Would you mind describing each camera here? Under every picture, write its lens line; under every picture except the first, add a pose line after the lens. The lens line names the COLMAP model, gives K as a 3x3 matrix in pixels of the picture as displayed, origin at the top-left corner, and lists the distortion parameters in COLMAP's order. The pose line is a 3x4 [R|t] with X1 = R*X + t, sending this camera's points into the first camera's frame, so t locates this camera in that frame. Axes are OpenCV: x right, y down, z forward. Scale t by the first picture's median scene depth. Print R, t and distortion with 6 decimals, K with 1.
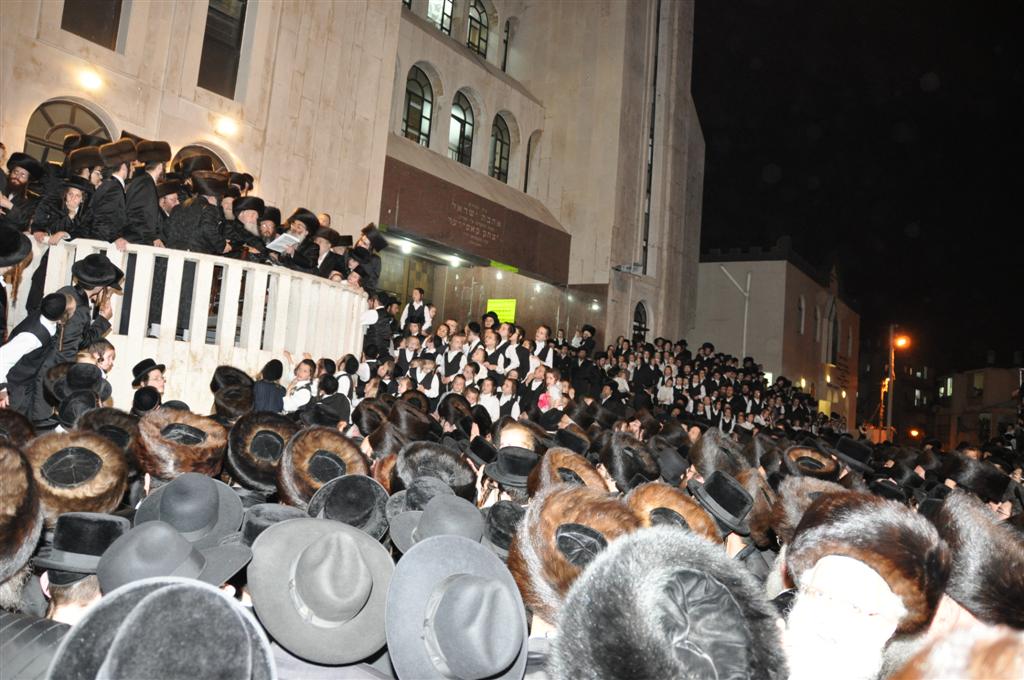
lens RADIAL K [[797.6, 0, 526.4], [0, 797.6, 337.6], [0, 0, 1]] dist [-0.155890, 0.110079]
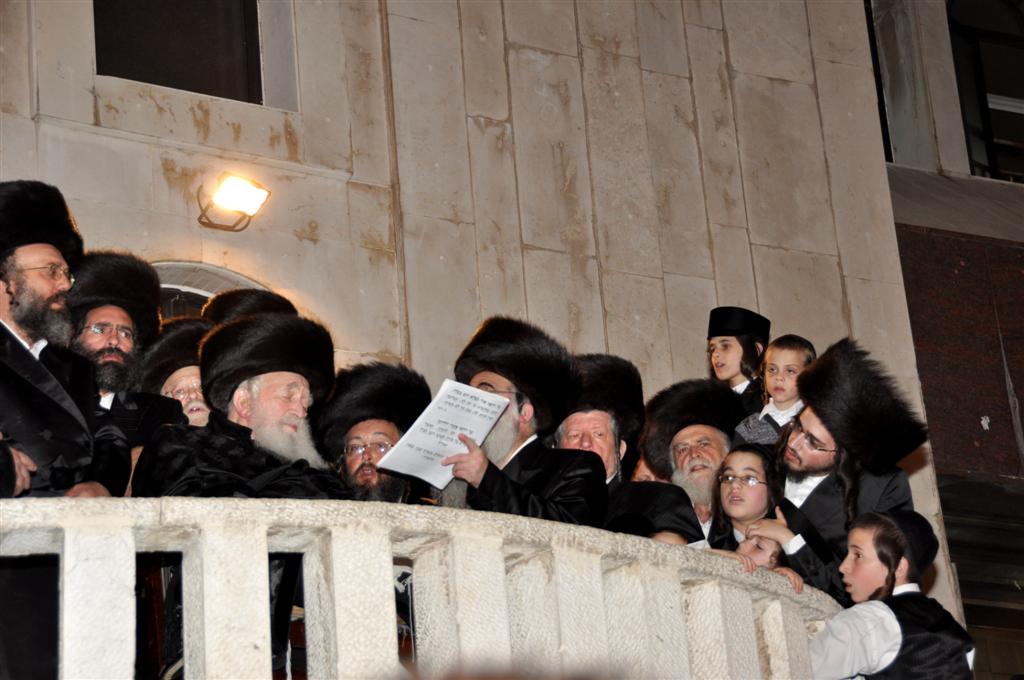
lens RADIAL K [[2397.2, 0, 518.9], [0, 2397.2, 340.4], [0, 0, 1]] dist [0.507844, 0.000000]
pose [[0.880817, -0.308674, -0.359000, -0.008537], [0.193041, 0.926505, -0.322992, 0.033839], [0.432315, 0.215195, 0.875668, 0.166344]]
